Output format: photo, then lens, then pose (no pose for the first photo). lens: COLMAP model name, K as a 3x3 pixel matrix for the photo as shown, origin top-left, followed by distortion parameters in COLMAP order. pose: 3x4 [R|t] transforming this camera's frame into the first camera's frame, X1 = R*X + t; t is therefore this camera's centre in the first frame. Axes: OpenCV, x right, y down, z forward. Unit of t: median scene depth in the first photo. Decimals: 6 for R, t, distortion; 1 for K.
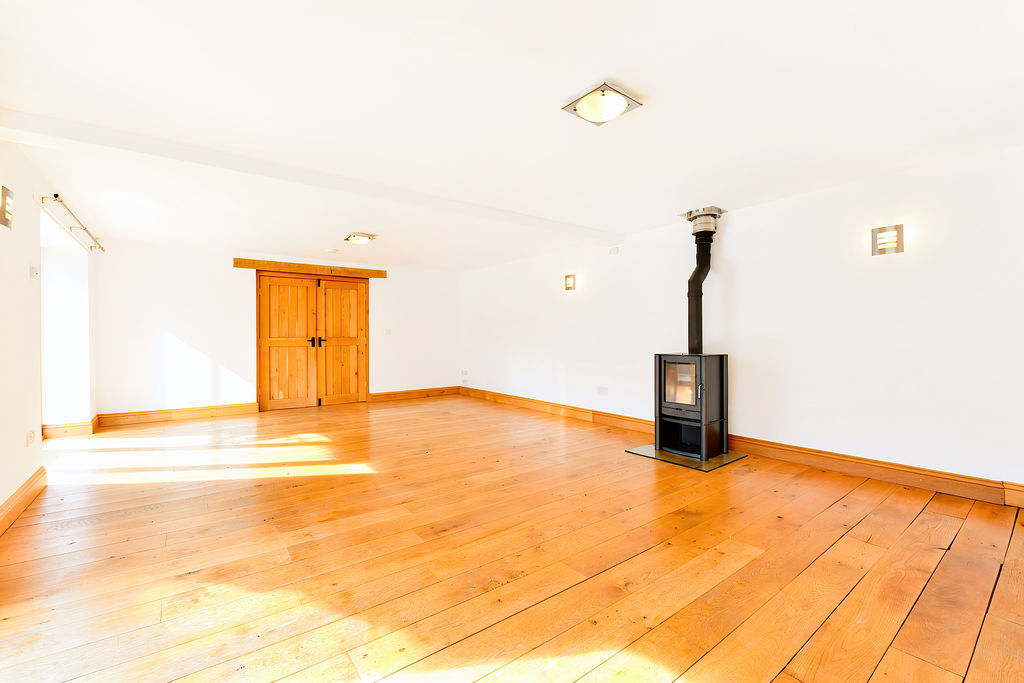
lens RADIAL K [[425.0, 0, 511.5], [0, 425.0, 334.5], [0, 0, 1]] dist [-0.000310, -0.000039]
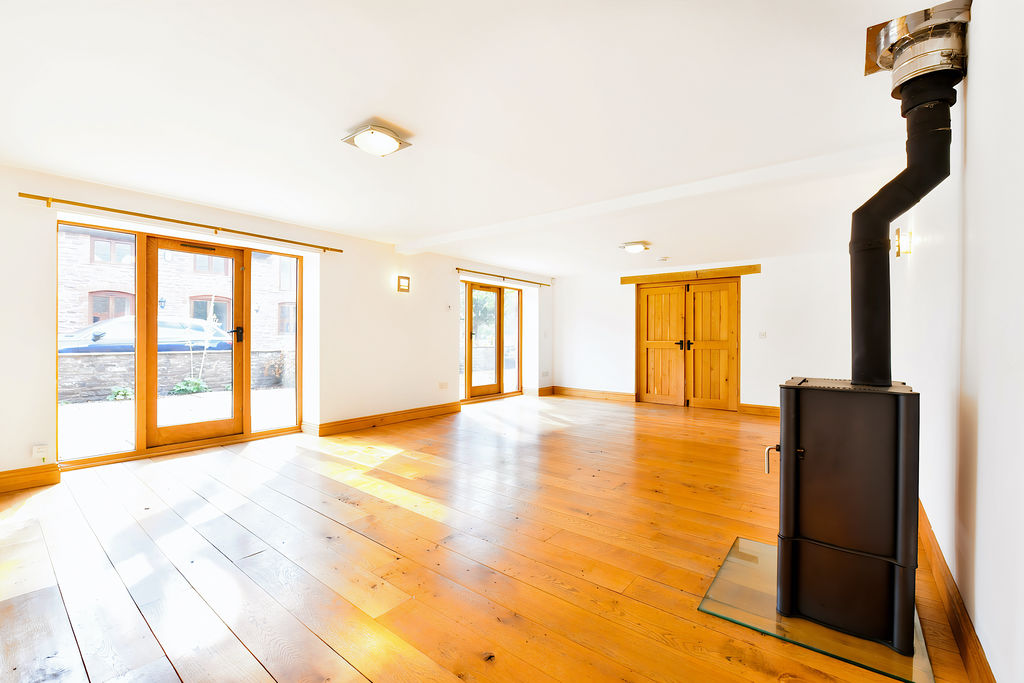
lens RADIAL K [[418.5, 0, 510.1], [0, 418.5, 336.5], [0, 0, 1]] dist [-0.009026, -0.000133]
pose [[0.258586, 0.001303, -0.965987, 0.426966], [-0.005671, 0.999984, -0.000170, -0.000357], [0.965972, 0.005522, 0.258589, 0.320486]]
